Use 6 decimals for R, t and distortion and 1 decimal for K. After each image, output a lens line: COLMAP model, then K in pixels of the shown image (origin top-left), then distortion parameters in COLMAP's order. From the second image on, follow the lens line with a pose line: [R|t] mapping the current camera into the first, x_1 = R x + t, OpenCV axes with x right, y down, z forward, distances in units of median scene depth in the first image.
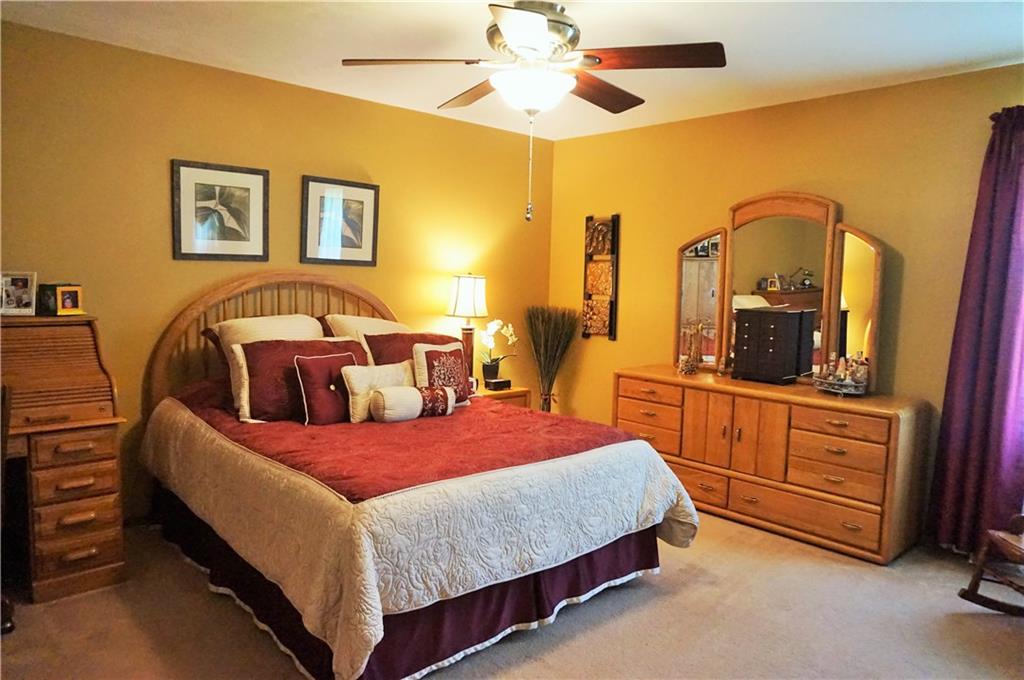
lens RADIAL K [[694.6, 0, 514.3], [0, 694.6, 335.1], [0, 0, 1]] dist [-0.042844, 0.044099]
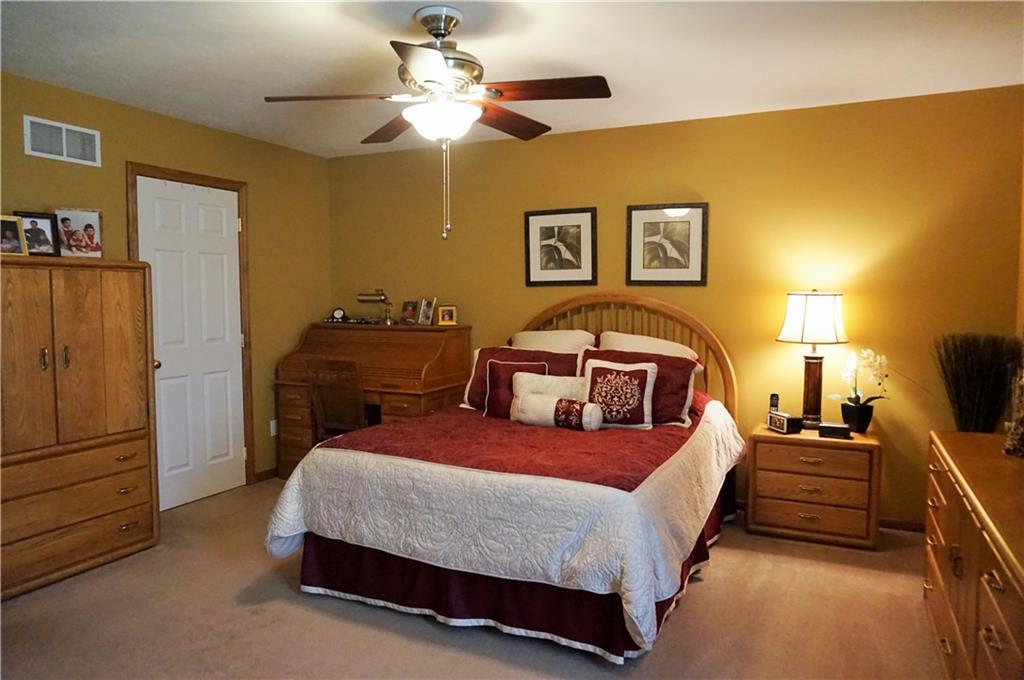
lens RADIAL K [[685.1, 0, 512.0], [0, 685.1, 340.0], [0, 0, 1]] dist [-0.108445, 0.072662]
pose [[0.363437, 0.026778, -0.931234, 0.691493], [-0.070959, 0.997479, 0.000990, -0.006675], [0.928912, 0.065719, 0.364421, 0.481223]]
